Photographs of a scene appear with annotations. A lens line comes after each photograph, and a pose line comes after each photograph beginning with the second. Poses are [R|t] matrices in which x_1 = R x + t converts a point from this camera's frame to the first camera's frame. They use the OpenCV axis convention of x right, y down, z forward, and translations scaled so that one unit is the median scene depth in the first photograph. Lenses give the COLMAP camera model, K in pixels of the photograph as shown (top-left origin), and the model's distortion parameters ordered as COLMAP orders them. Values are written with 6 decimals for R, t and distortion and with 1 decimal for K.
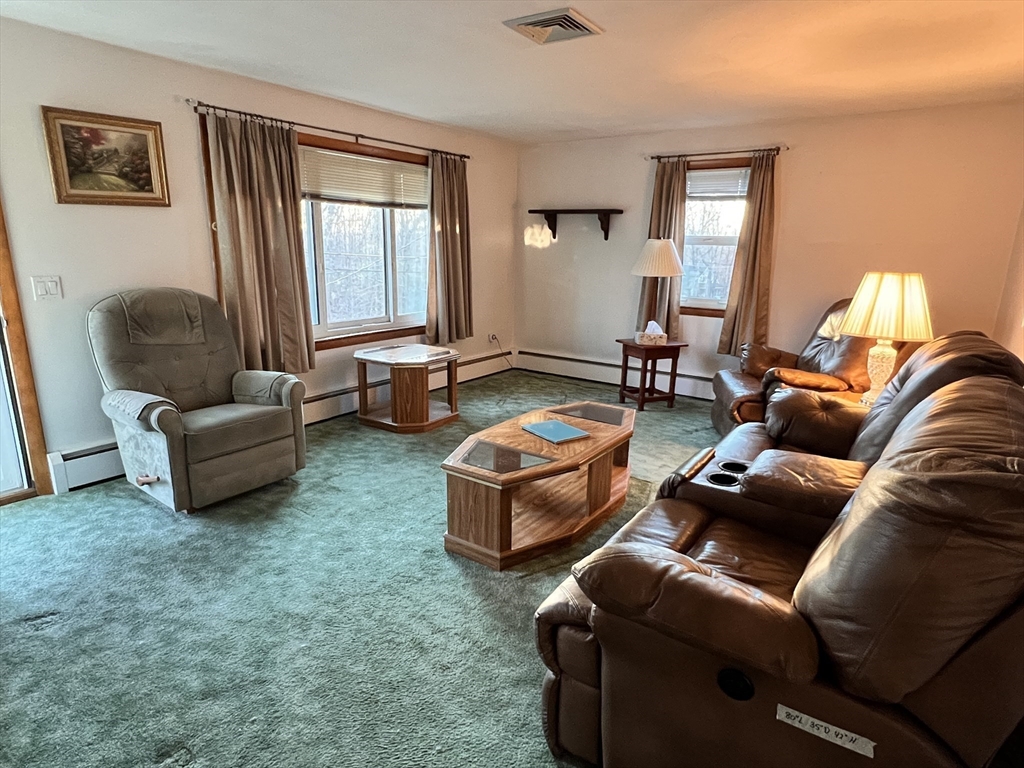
lens RADIAL K [[596.5, 0, 512.0], [0, 596.5, 384.0], [0, 0, 1]] dist [-0.044184, -0.001256]
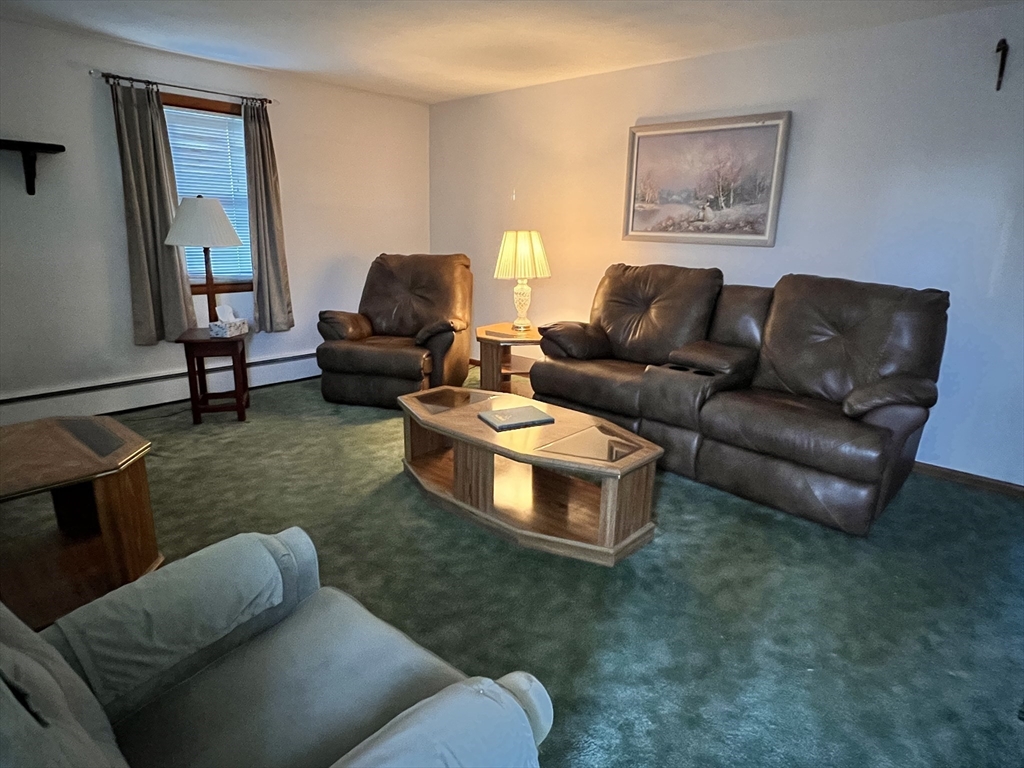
lens RADIAL K [[595.6, 0, 512.0], [0, 595.6, 384.0], [0, 0, 1]] dist [-0.001479, 0.000154]
pose [[0.155023, -0.279263, 0.947618, -0.468849], [0.210879, 0.946460, 0.244423, -0.117378], [-0.965141, 0.161941, 0.205614, 0.476615]]
